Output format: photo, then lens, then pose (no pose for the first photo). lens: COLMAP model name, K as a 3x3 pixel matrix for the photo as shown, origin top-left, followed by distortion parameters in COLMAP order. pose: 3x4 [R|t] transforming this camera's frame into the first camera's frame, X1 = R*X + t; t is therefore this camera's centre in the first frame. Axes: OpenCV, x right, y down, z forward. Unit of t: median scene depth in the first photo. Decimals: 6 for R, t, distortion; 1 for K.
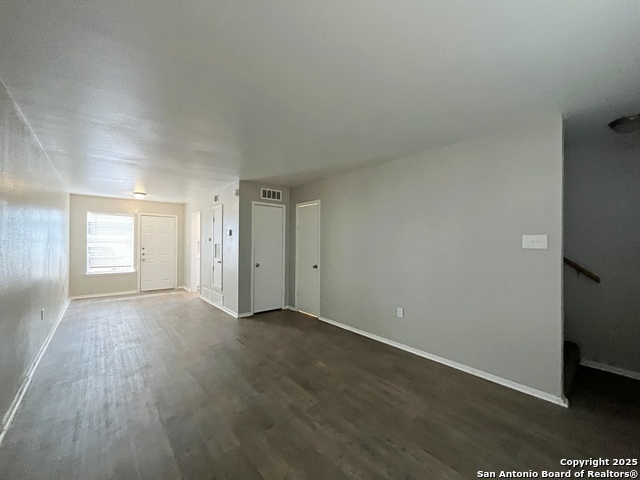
lens RADIAL K [[260.4, 0, 322.0], [0, 260.4, 241.7], [0, 0, 1]] dist [-0.002513, -0.000166]
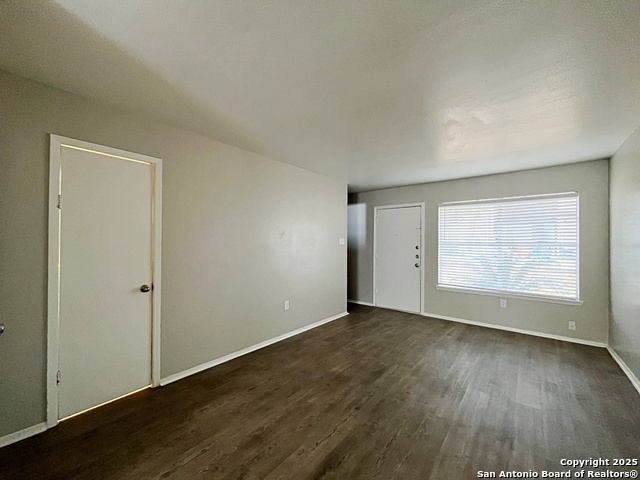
lens RADIAL K [[260.4, 0, 322.0], [0, 260.4, 241.7], [0, 0, 1]] dist [-0.002513, -0.000166]
pose [[-0.179926, -0.005286, 0.983666, -0.907312], [-0.012633, 0.999916, 0.003062, 0.000558], [-0.983599, -0.011875, -0.179978, 1.194032]]
